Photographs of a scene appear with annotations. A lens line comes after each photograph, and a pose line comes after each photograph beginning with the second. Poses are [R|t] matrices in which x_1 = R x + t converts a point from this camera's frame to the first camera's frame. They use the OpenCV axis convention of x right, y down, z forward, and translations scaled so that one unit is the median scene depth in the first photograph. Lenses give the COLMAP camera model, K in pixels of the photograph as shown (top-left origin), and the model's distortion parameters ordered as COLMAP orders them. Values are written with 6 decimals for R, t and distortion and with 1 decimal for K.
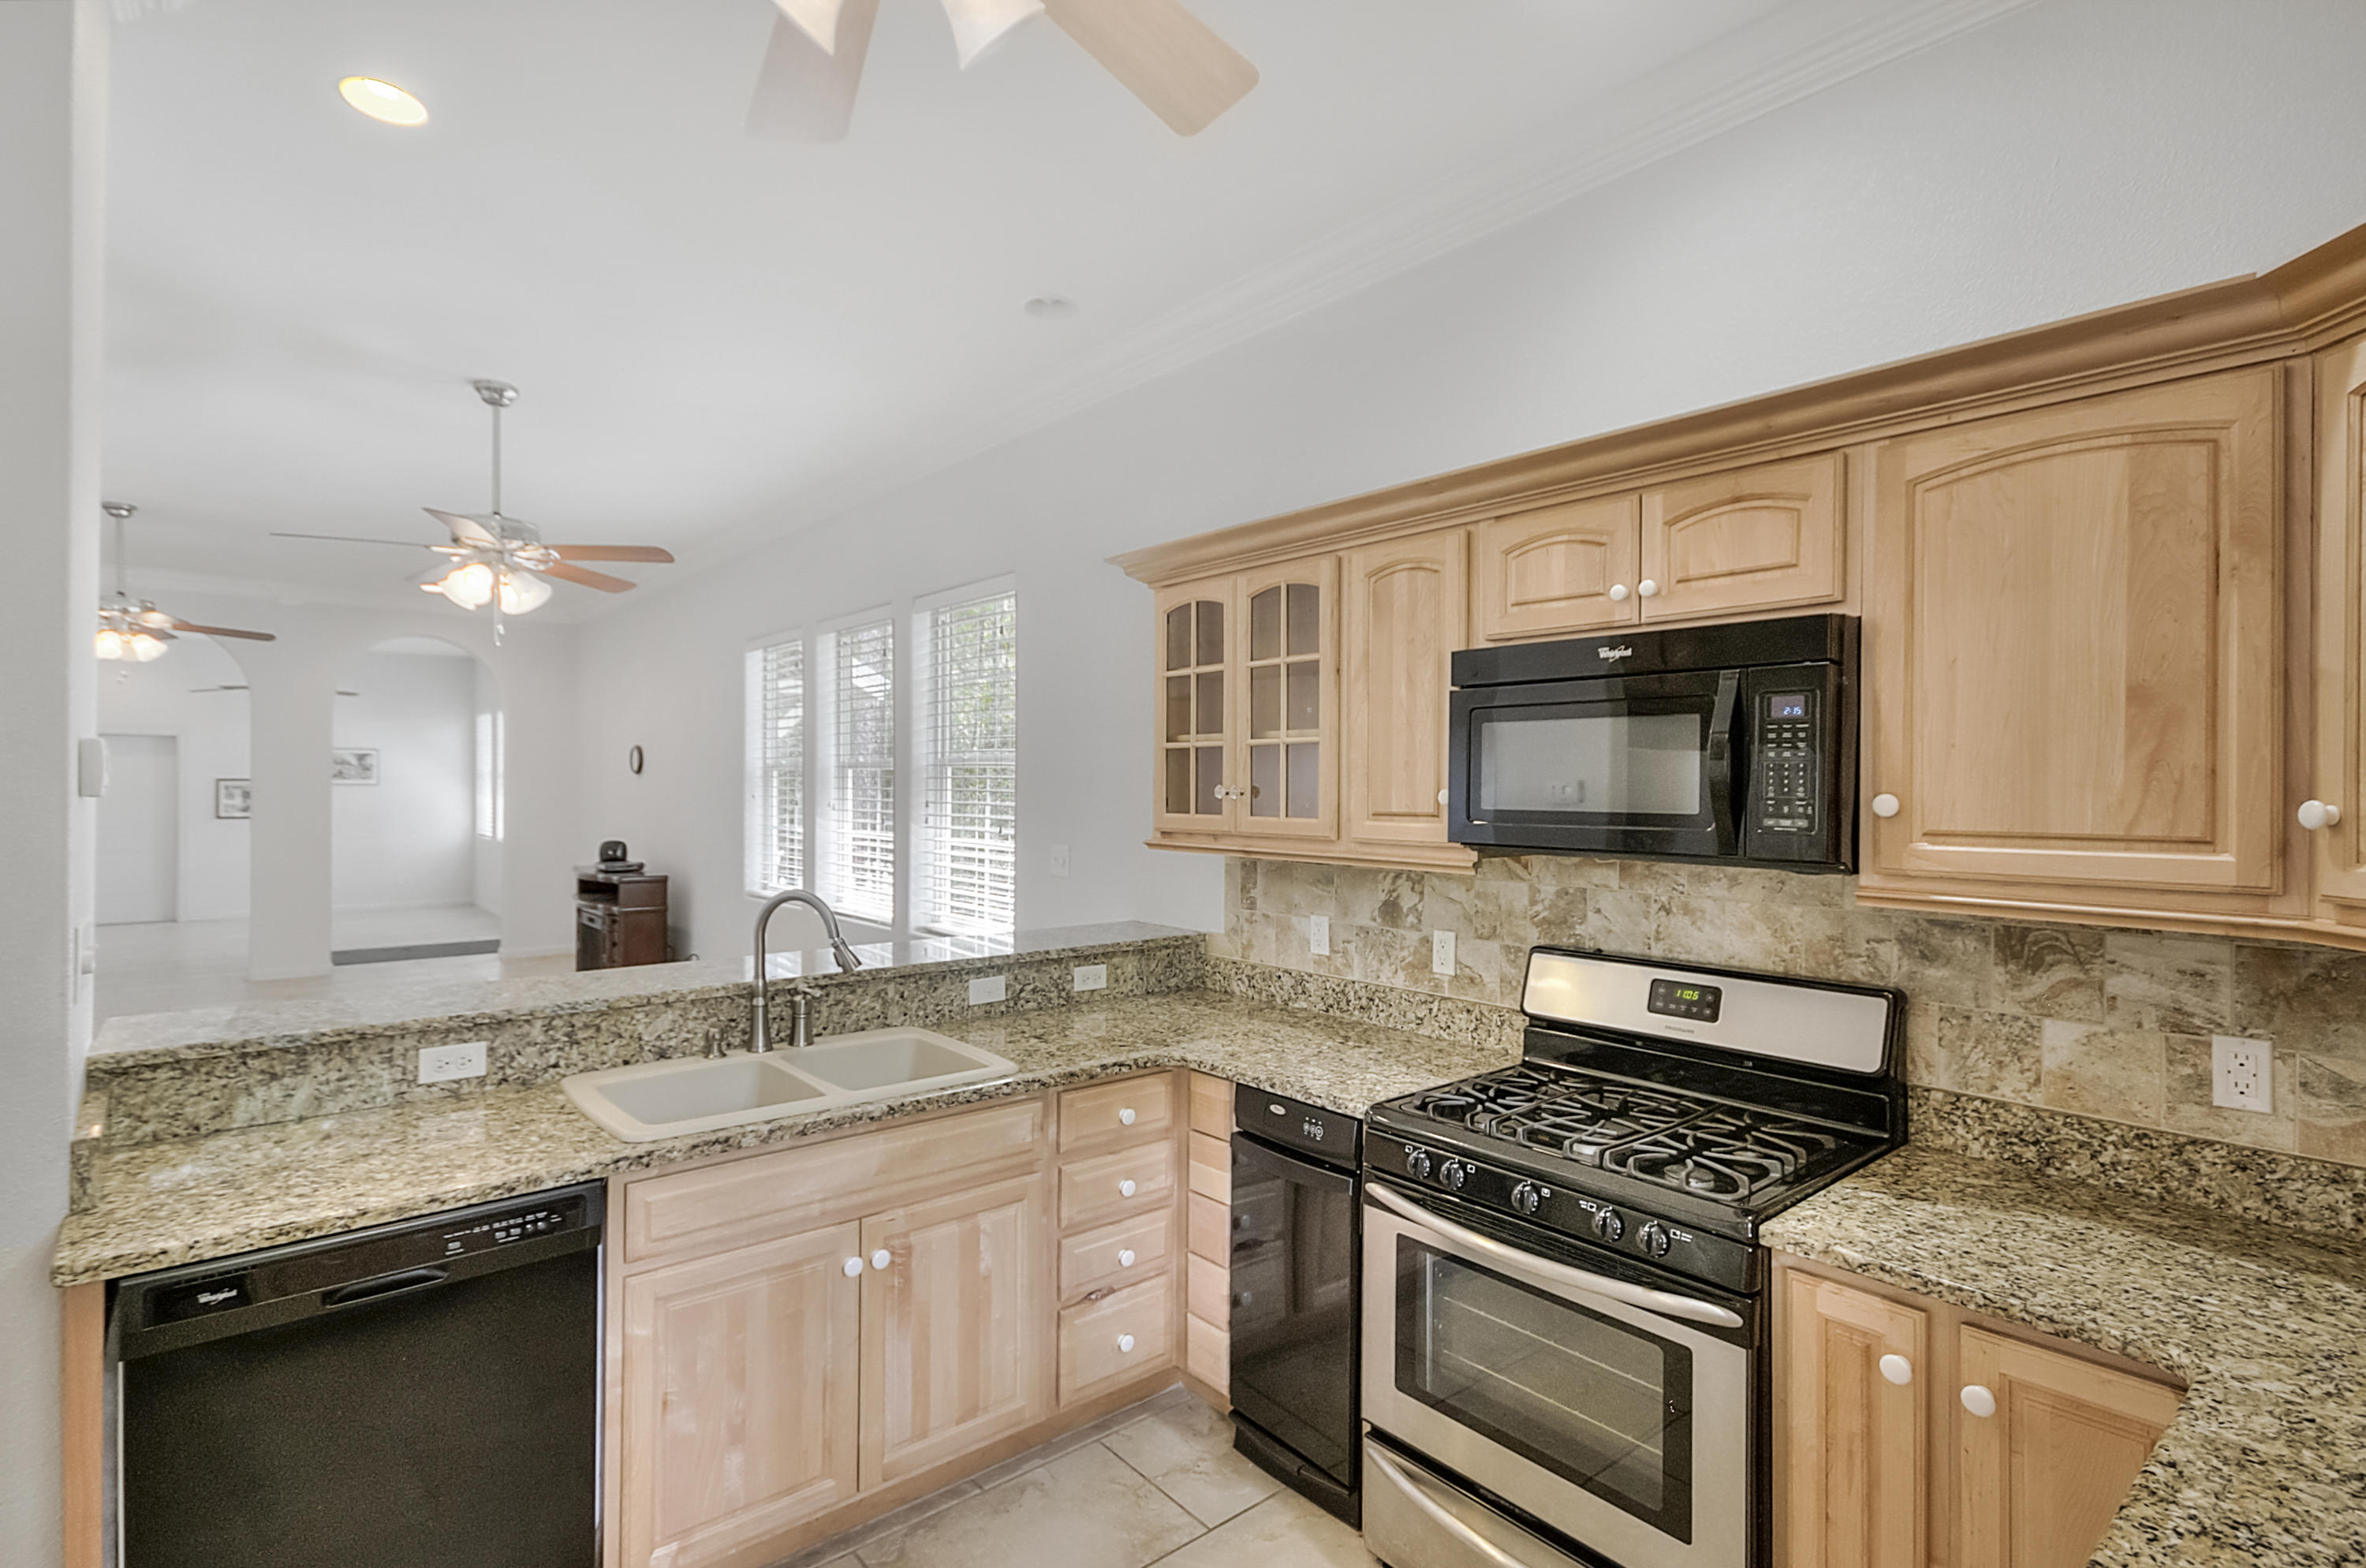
lens RADIAL K [[1152.5, 0, 1151.4], [0, 1152.5, 799.6], [0, 0, 1]] dist [0.021673, -0.009134]
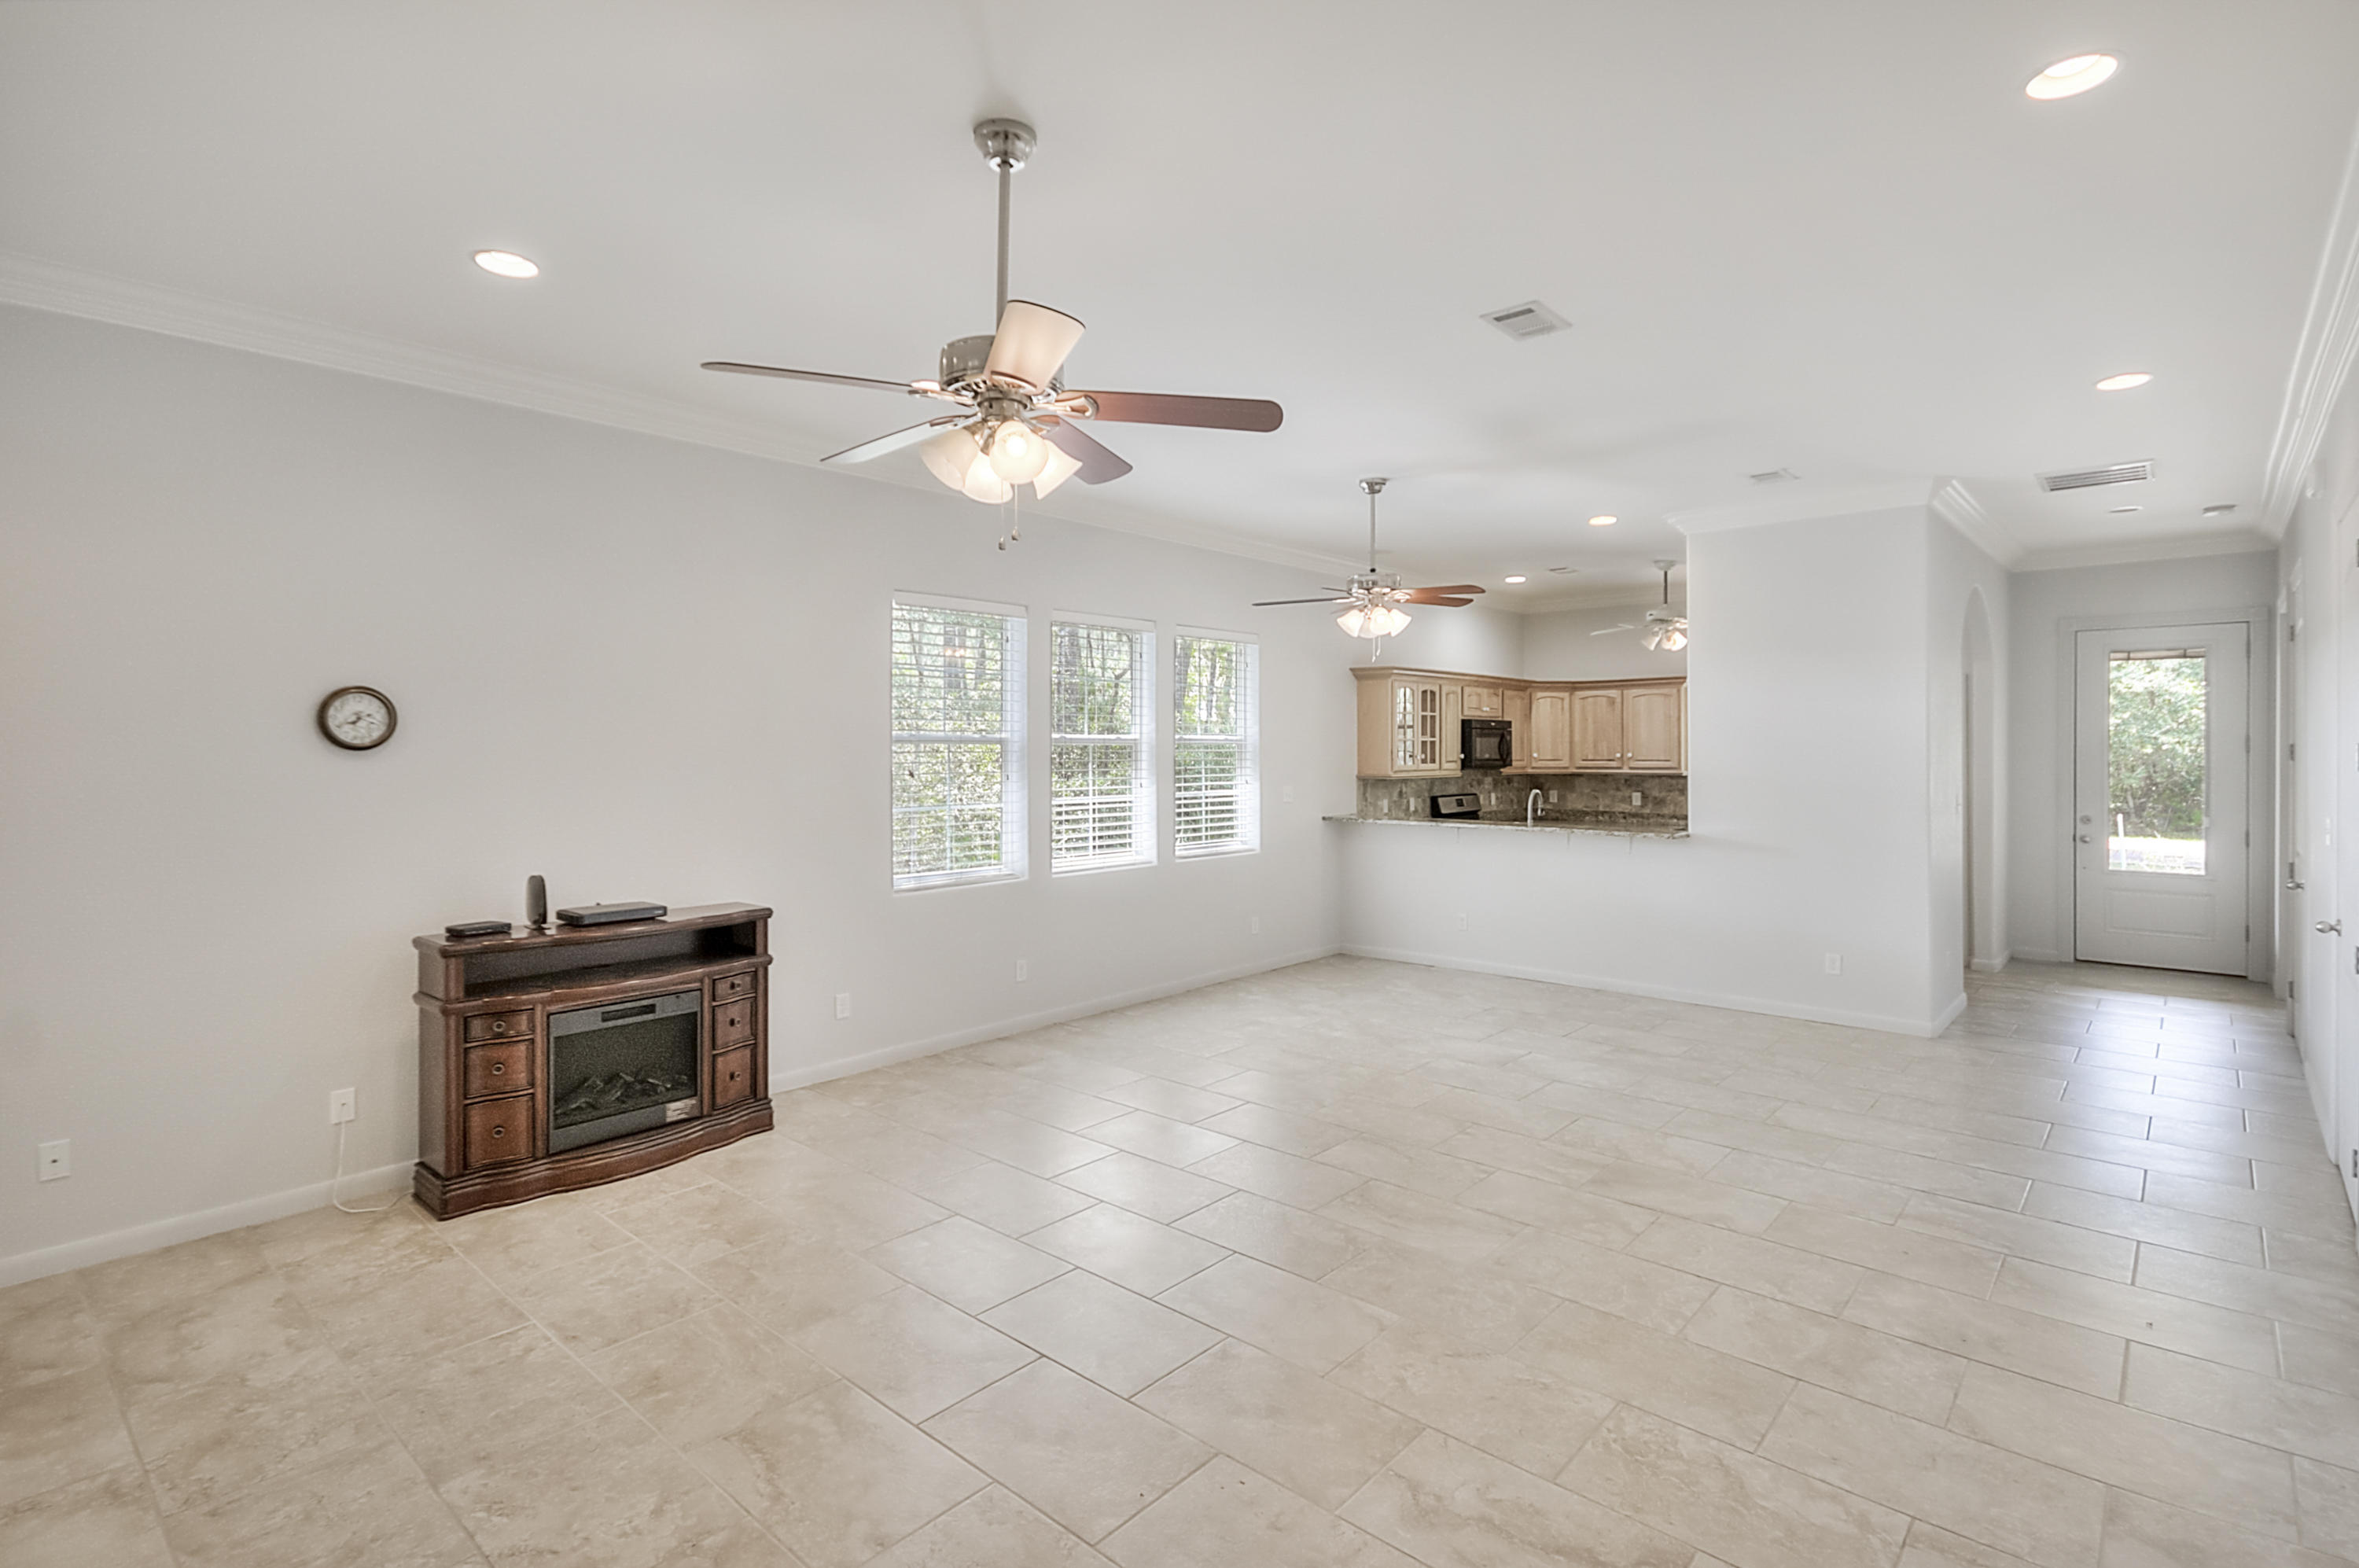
lens RADIAL K [[1126.4, 0, 1191.8], [0, 1126.4, 750.9], [0, 0, 1]] dist [0.009935, -0.000351]
pose [[-0.169955, -0.009630, 0.985405, -3.322987], [0.012279, 0.999854, 0.011889, -0.076372], [-0.985375, 0.014120, -0.169811, 2.576636]]
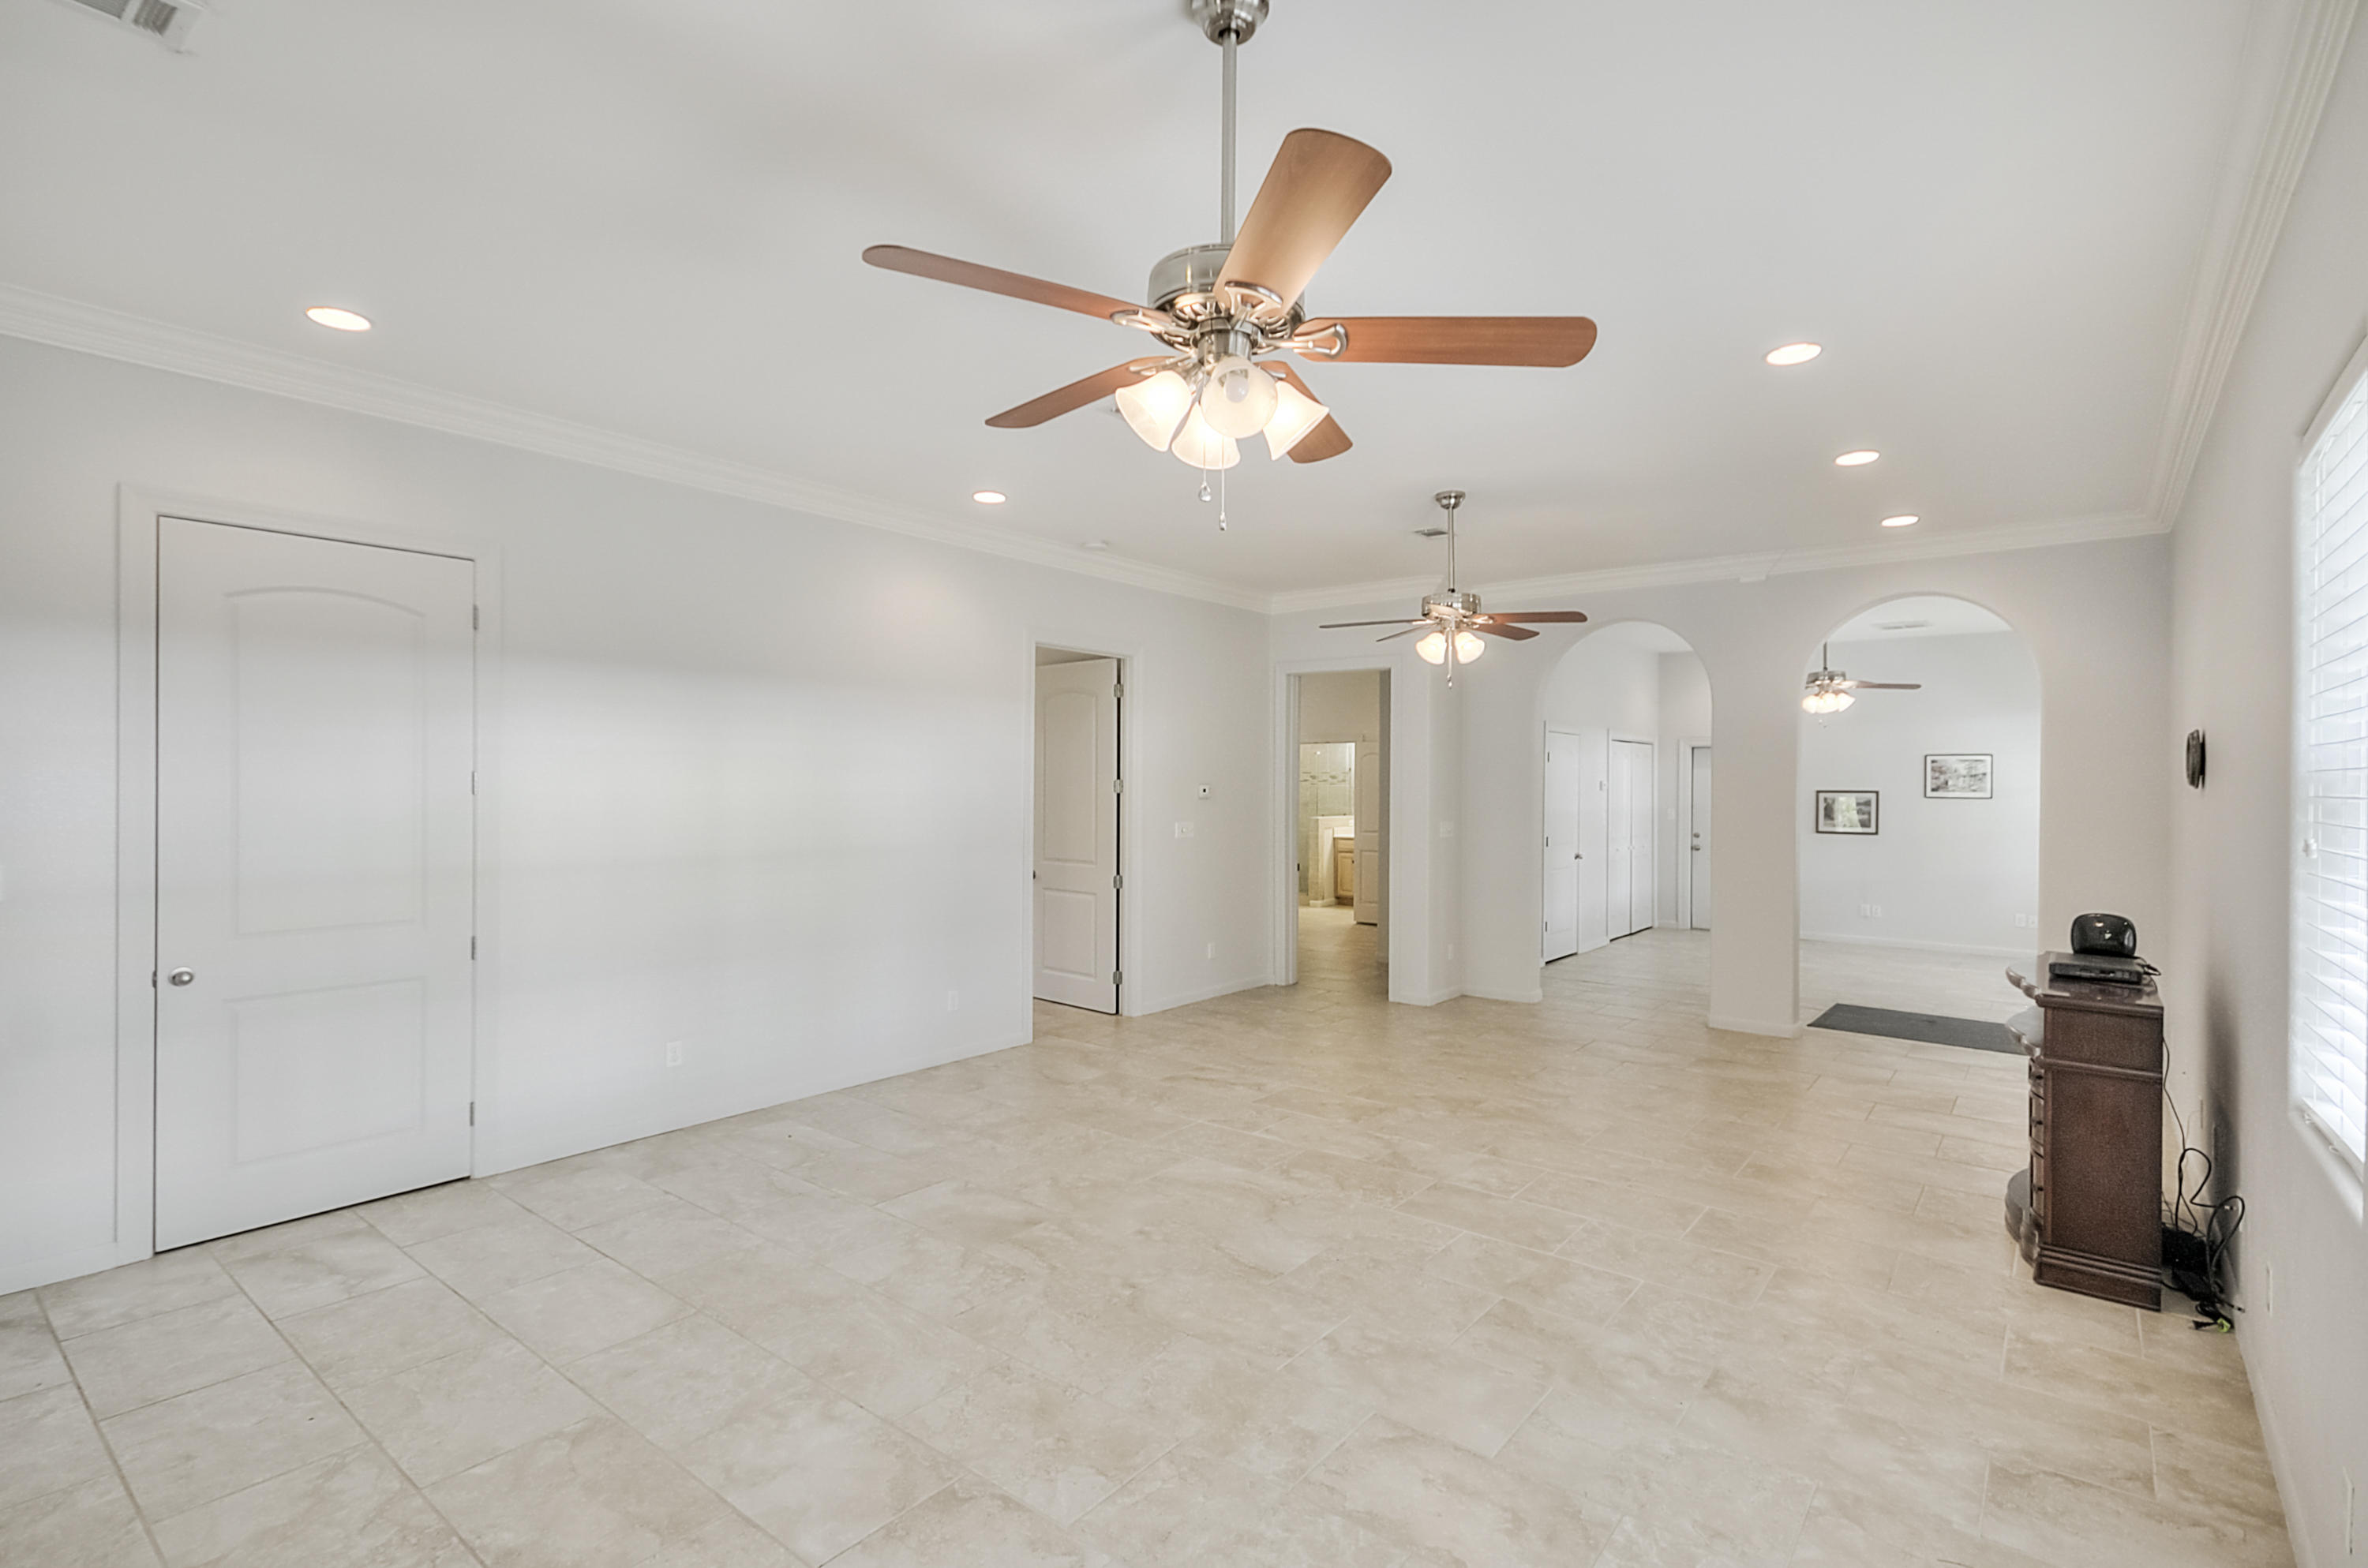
lens RADIAL K [[1109.6, 0, 1184.0], [0, 1109.6, 784.0], [0, 0, 1]] dist [0.019804, -0.006008]
pose [[0.217826, -0.001833, -0.975986, -0.195292], [-0.019160, 0.999797, -0.006154, -0.038923], [0.975799, 0.020041, 0.217747, 1.567189]]
